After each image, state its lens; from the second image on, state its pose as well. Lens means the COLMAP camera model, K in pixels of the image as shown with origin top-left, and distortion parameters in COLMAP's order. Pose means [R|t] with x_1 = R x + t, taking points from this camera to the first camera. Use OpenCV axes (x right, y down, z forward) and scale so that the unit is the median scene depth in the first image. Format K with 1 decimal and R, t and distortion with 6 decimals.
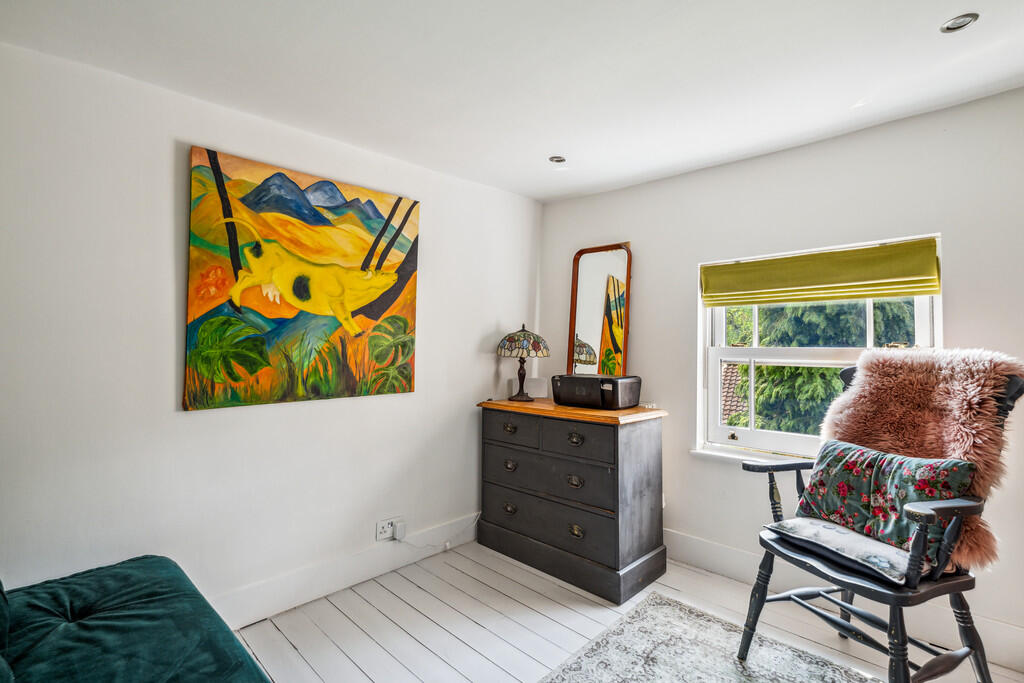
lens RADIAL K [[454.9, 0, 513.8], [0, 454.9, 351.4], [0, 0, 1]] dist [-0.001573, -0.000134]
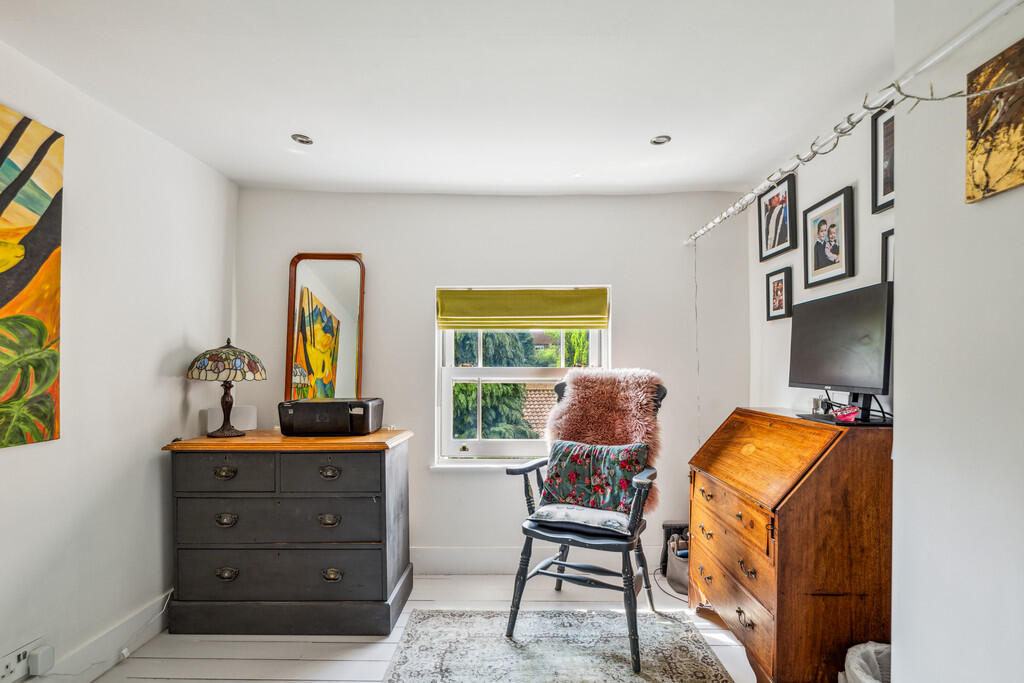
lens RADIAL K [[459.9, 0, 512.1], [0, 459.9, 394.0], [0, 0, 1]] dist [-0.000618, 0.000089]
pose [[0.740195, -0.041374, 0.671118, -0.196672], [0.009812, 0.998663, 0.050745, -0.000242], [-0.672320, -0.030976, 0.739612, 0.112488]]
